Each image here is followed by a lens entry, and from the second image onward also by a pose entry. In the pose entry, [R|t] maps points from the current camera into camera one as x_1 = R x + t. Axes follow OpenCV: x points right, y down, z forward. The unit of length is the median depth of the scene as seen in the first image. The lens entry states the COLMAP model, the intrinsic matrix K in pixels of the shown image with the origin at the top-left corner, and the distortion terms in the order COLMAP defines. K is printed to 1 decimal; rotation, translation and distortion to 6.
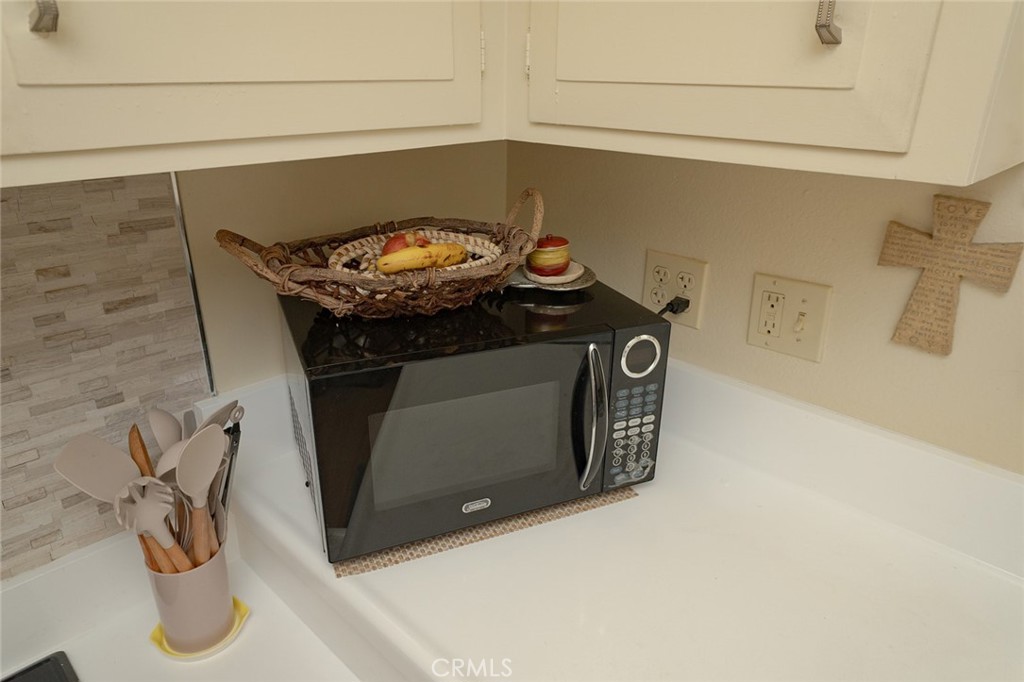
lens RADIAL K [[683.7, 0, 519.8], [0, 683.7, 340.3], [0, 0, 1]] dist [0.028455, -0.018695]
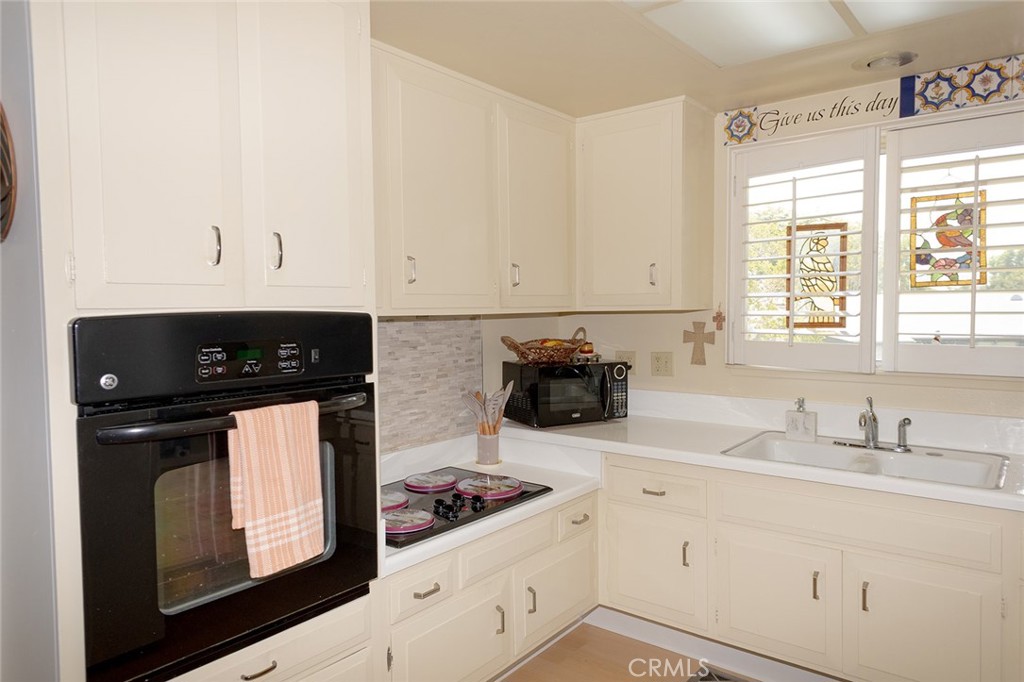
lens RADIAL K [[683.7, 0, 510.3], [0, 683.7, 345.5], [0, 0, 1]] dist [0.028455, -0.018695]
pose [[0.995428, -0.032490, 0.089822, -0.621468], [0.059647, 0.945918, -0.318874, 0.894900], [-0.074605, 0.322774, 0.943531, -2.054429]]
